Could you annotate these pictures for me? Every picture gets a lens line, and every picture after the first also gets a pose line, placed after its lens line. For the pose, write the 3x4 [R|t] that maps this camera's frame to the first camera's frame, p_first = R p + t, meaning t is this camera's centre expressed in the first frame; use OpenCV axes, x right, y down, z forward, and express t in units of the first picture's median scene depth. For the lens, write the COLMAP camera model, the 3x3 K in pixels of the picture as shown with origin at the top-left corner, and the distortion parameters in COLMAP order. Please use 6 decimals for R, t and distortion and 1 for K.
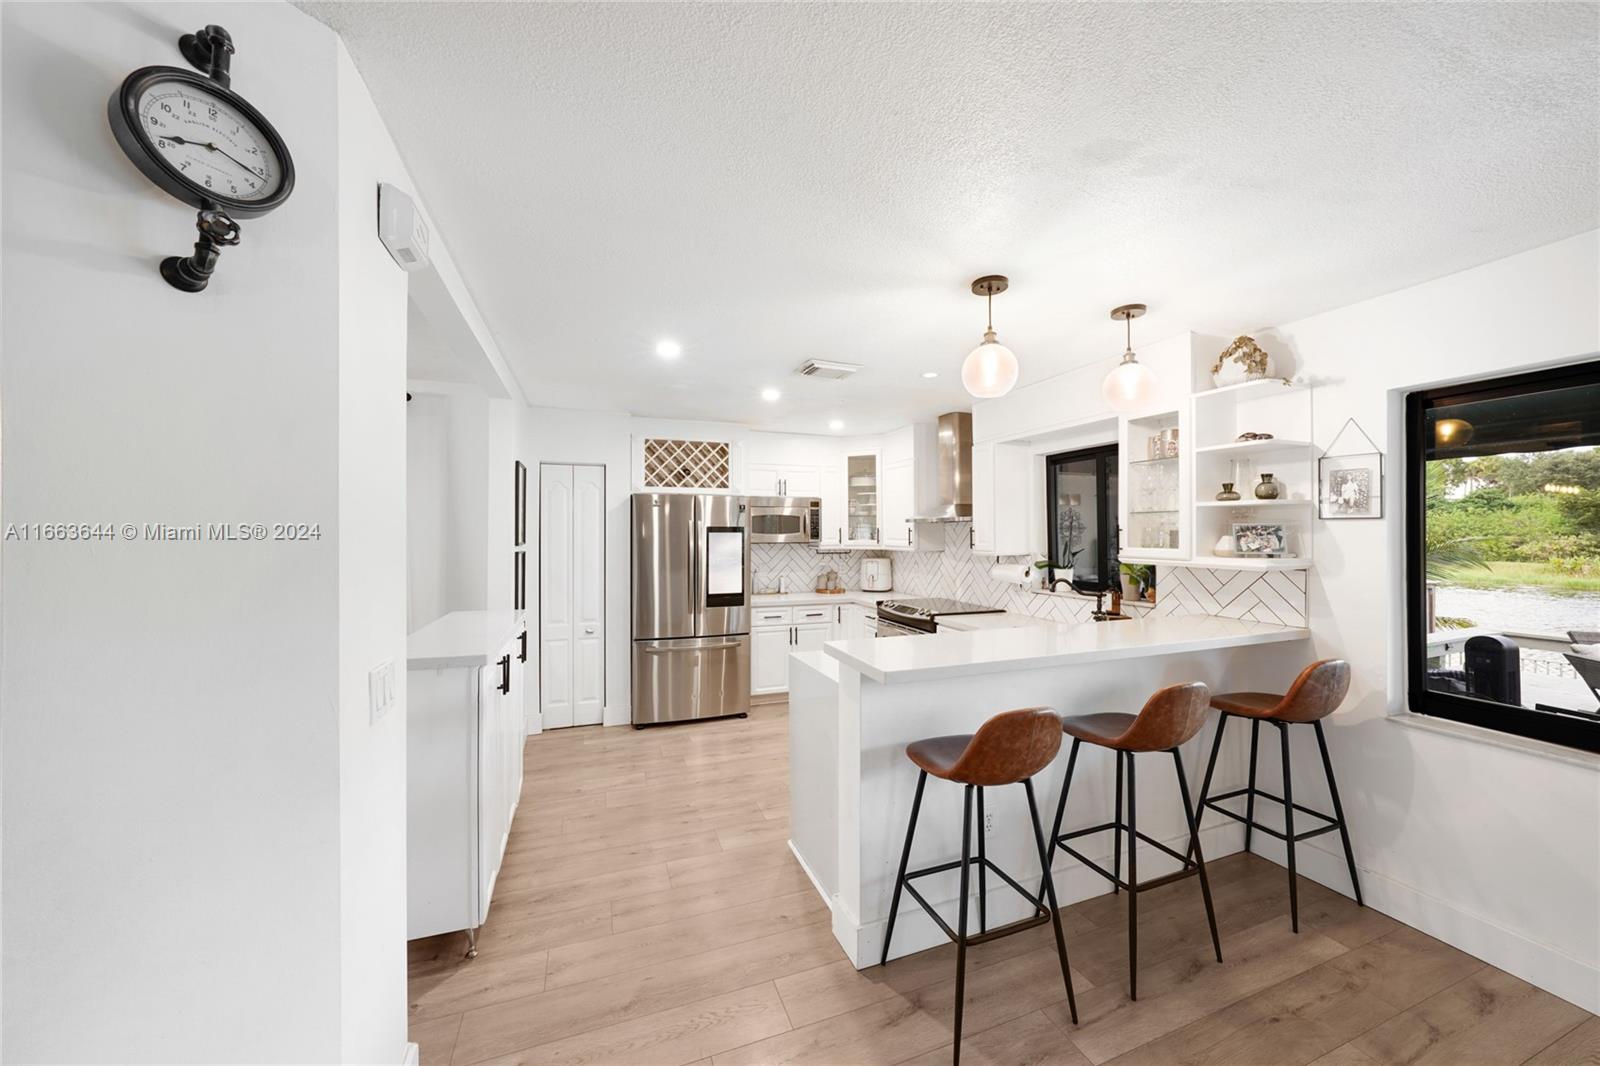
lens RADIAL K [[562.4, 0, 803.3], [0, 562.4, 543.1], [0, 0, 1]] dist [-0.011880, 0.002698]
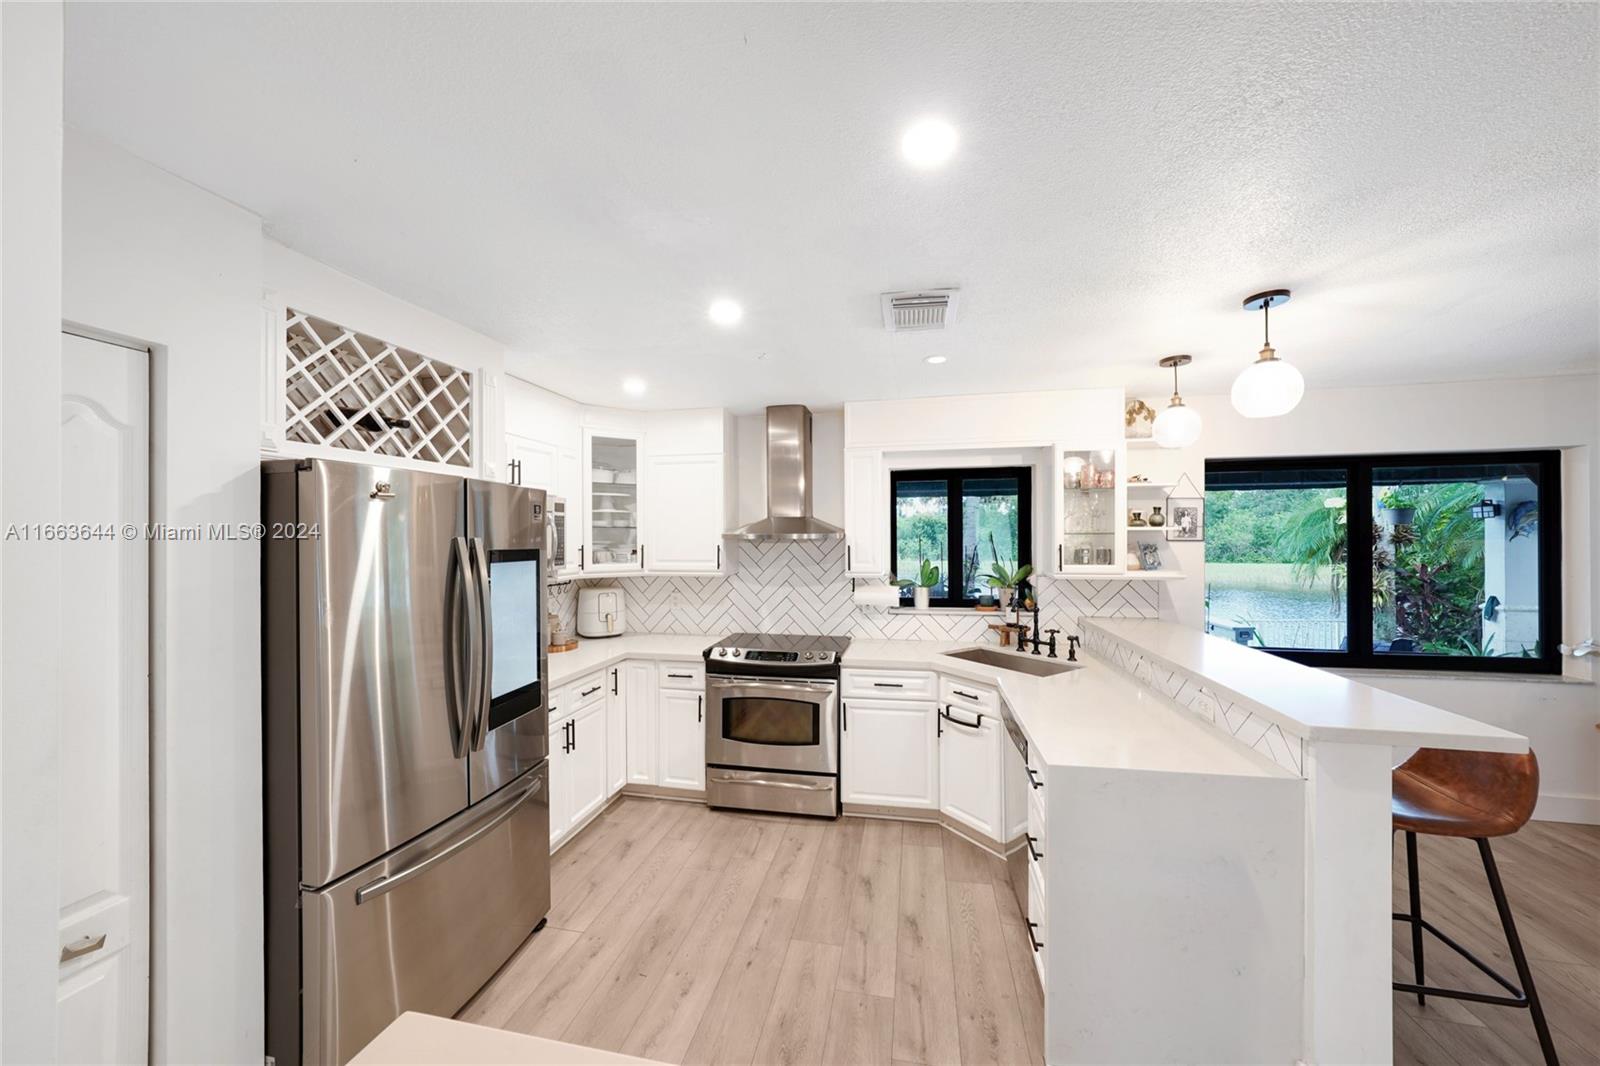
lens RADIAL K [[562.4, 0, 796.5], [0, 562.4, 545.0], [0, 0, 1]] dist [-0.011880, 0.002698]
pose [[0.529262, -0.014265, 0.848338, -0.603914], [0.020453, 0.999783, 0.004051, -0.044294], [-0.848212, 0.015207, 0.529439, 0.800305]]
